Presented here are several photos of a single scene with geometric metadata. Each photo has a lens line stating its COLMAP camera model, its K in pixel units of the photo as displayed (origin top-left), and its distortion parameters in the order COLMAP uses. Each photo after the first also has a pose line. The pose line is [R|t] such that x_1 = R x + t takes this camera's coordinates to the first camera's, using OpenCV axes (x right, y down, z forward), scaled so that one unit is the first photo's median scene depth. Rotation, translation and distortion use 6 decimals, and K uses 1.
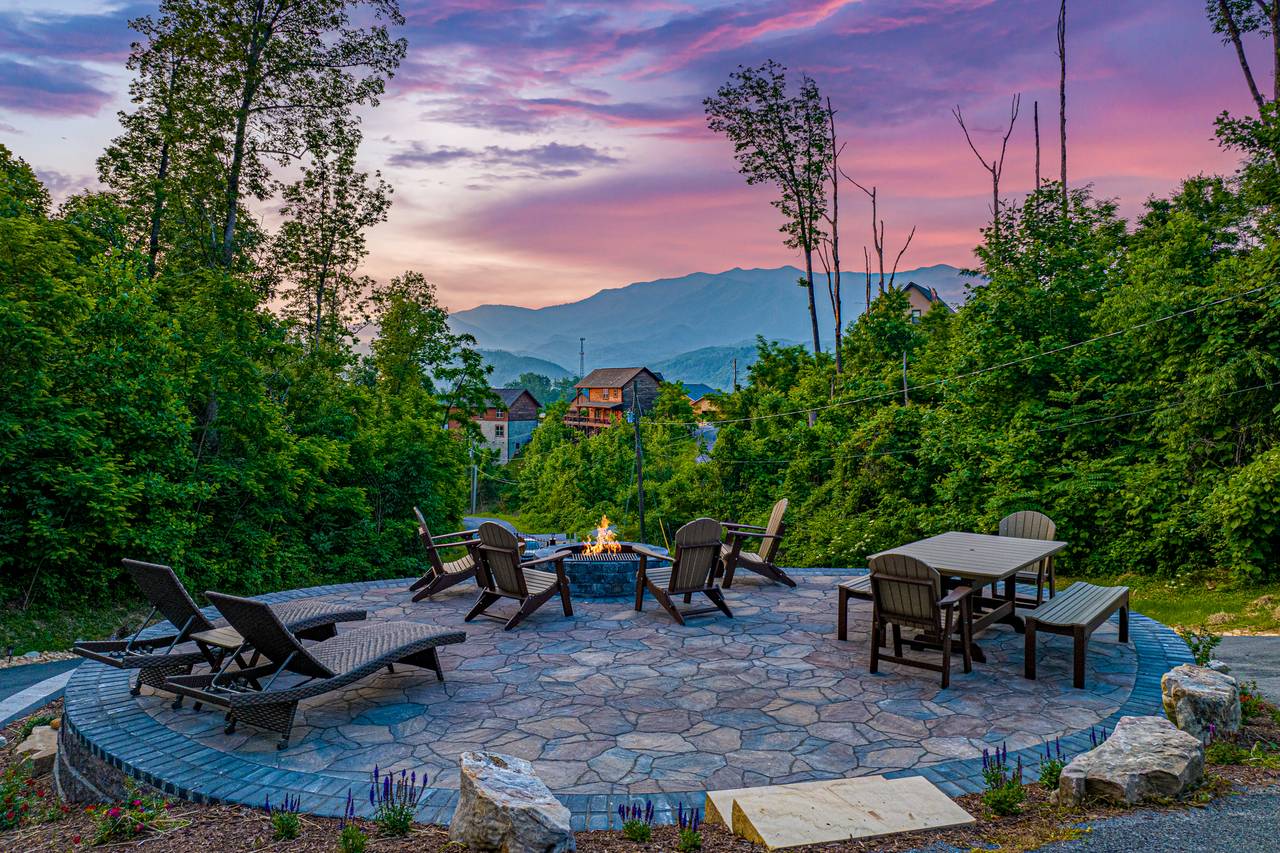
lens RADIAL K [[916.1, 0, 638.6], [0, 916.1, 386.5], [0, 0, 1]] dist [-0.034828, -0.000552]
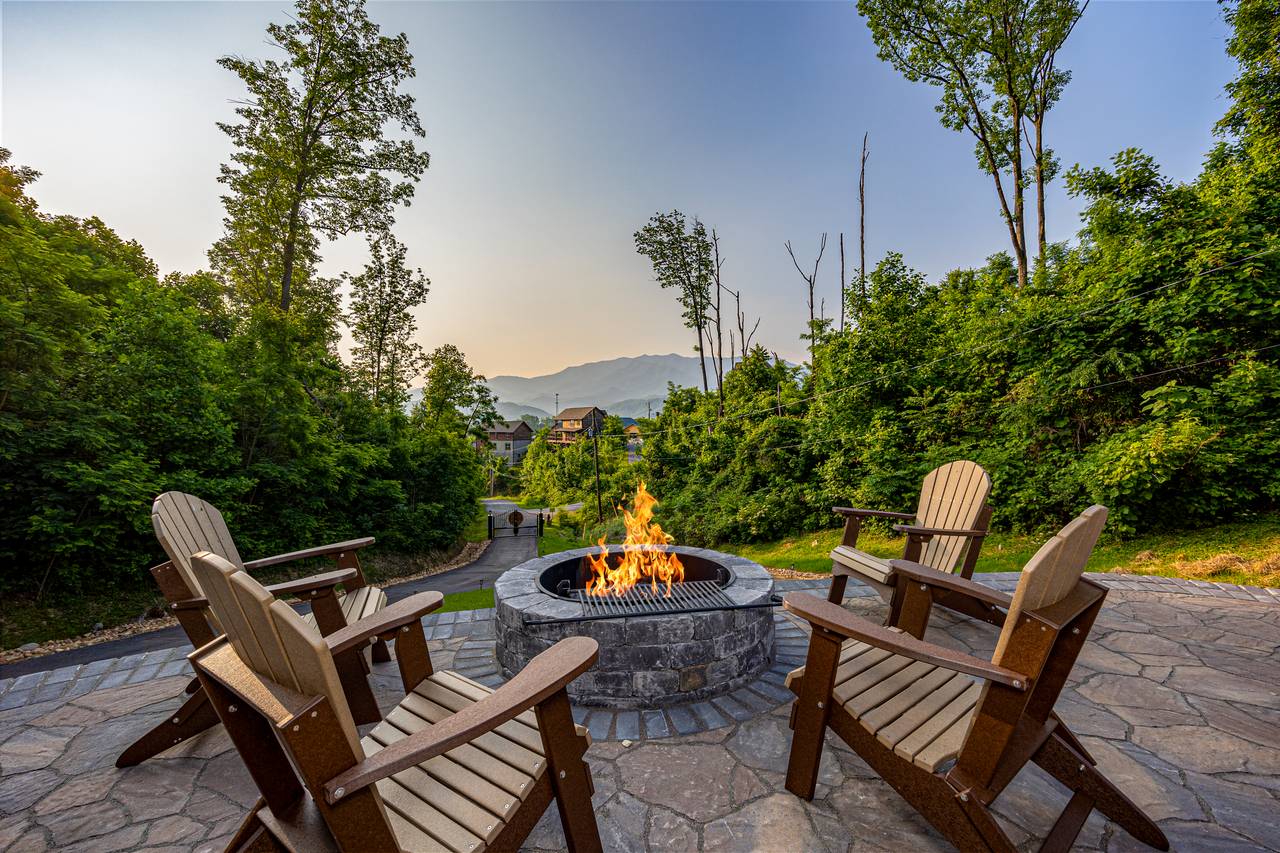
lens RADIAL K [[515.1, 0, 638.4], [0, 515.1, 424.4], [0, 0, 1]] dist [-0.002368, -0.000011]
pose [[0.995540, -0.011351, 0.093654, -0.011334], [0.010989, 0.999930, 0.004378, 0.017921], [-0.093697, -0.003329, 0.995595, 0.129571]]
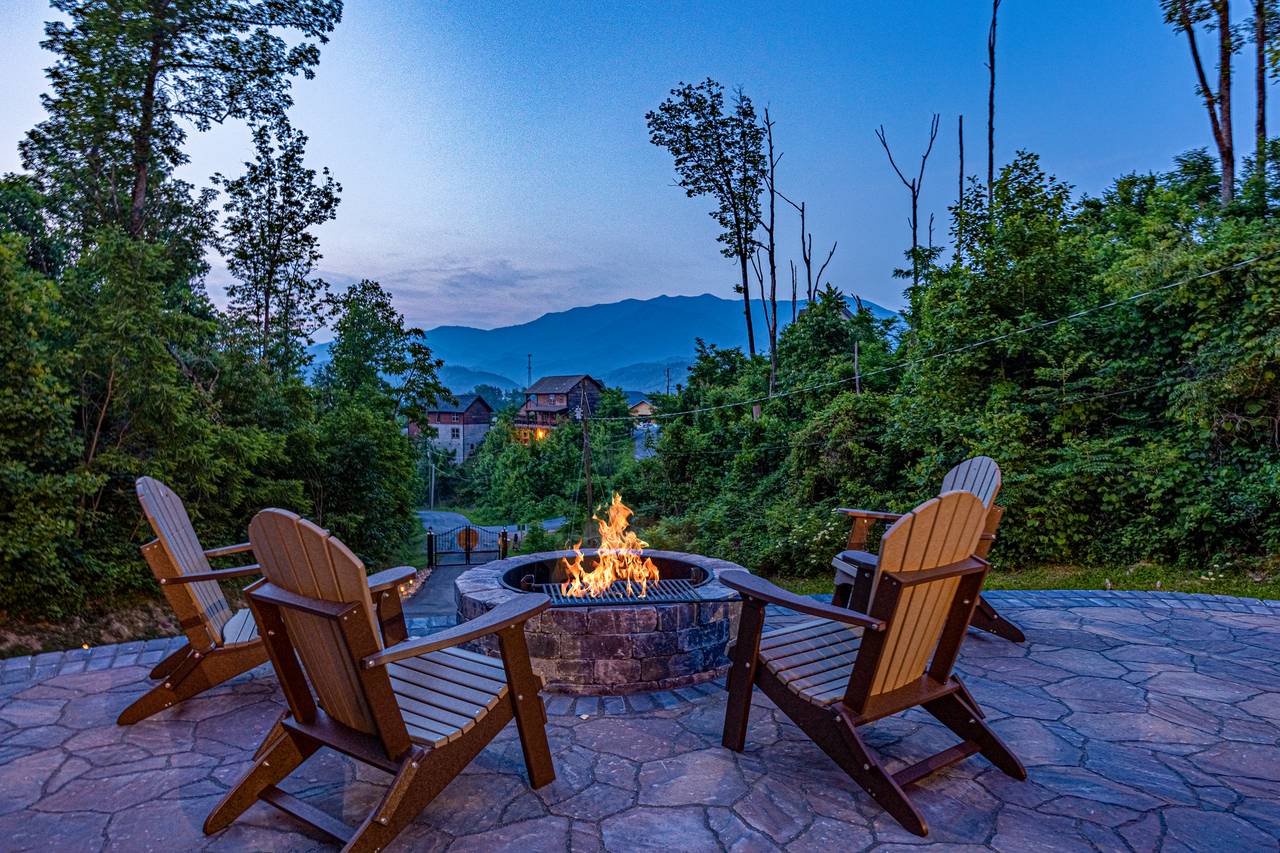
lens RADIAL K [[782.6, 0, 637.3], [0, 782.6, 427.7], [0, 0, 1]] dist [-0.008958, 0.000873]
pose [[0.997215, -0.004300, 0.074456, -0.009504], [0.001517, 0.999300, 0.037388, 0.016913], [-0.074565, -0.037171, 0.996523, 0.110119]]
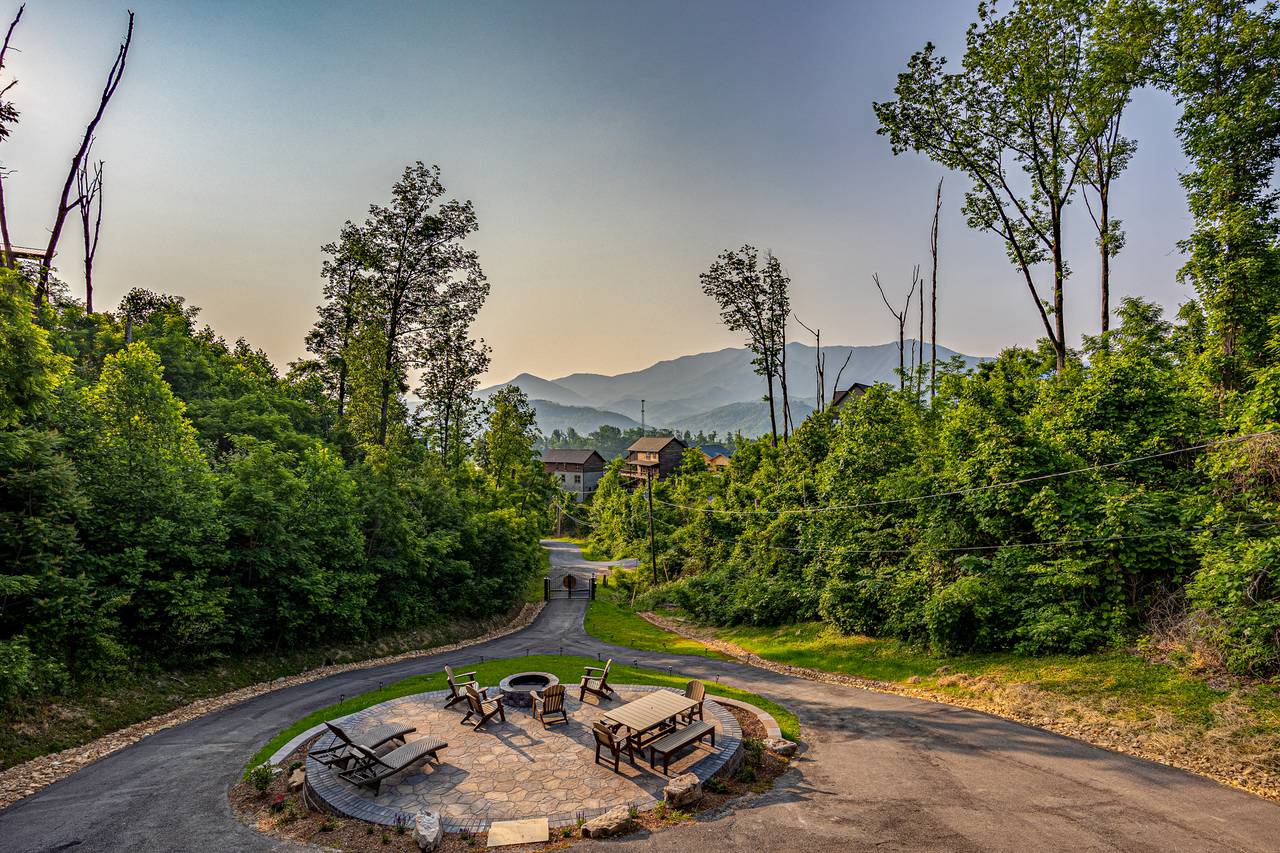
lens RADIAL K [[658.7, 0, 641.9], [0, 658.7, 458.5], [0, 0, 1]] dist [-0.013270, 0.000176]
pose [[0.997487, -0.003463, -0.070770, 0.064520], [0.006698, 0.998941, 0.045524, -0.081091], [0.070538, -0.045884, 0.996453, -0.106191]]
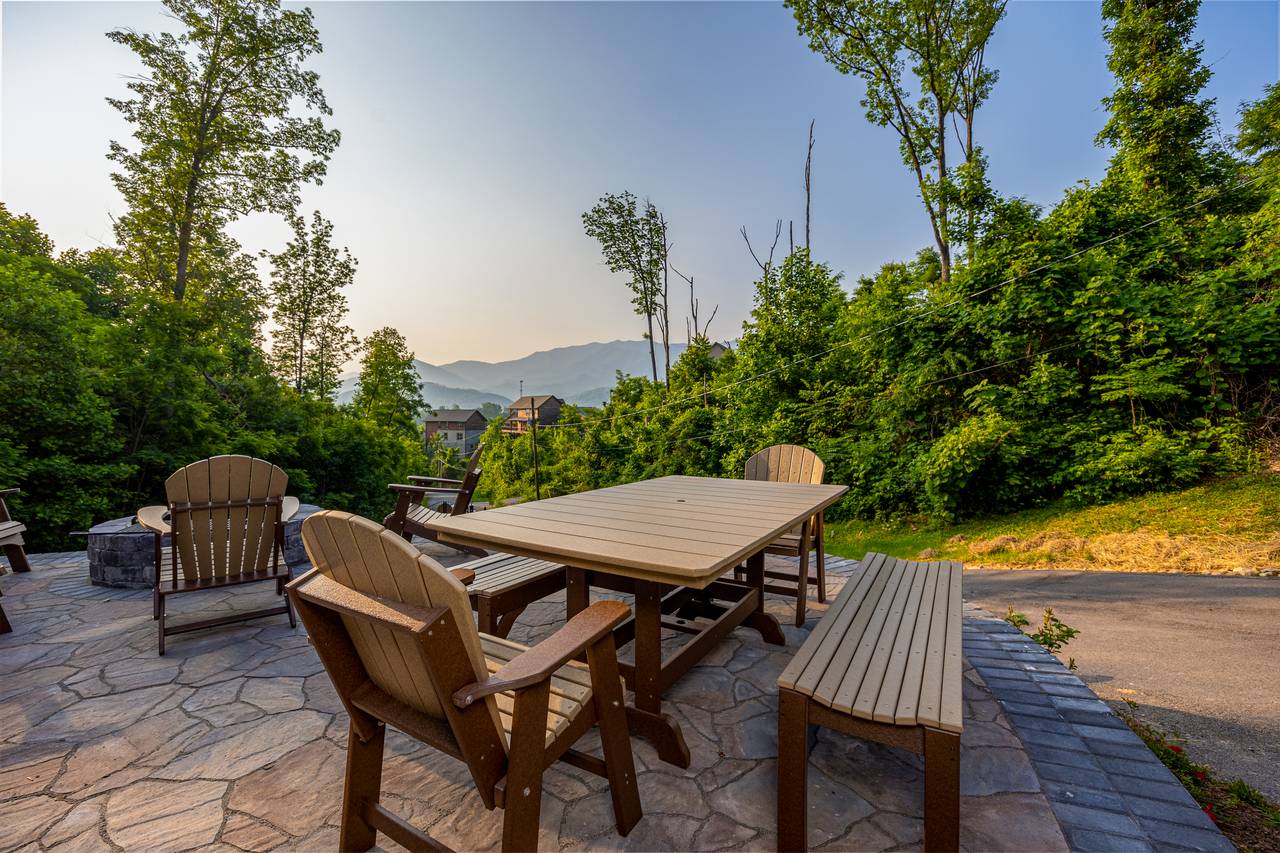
lens RADIAL K [[547.6, 0, 640.0], [0, 547.6, 426.5], [0, 0, 1]] dist [-0.018319, 0.000866]
pose [[0.989429, -0.004651, 0.144944, 0.041094], [0.000784, 0.999642, 0.026726, 0.017767], [-0.145017, -0.026329, 0.989079, 0.096264]]
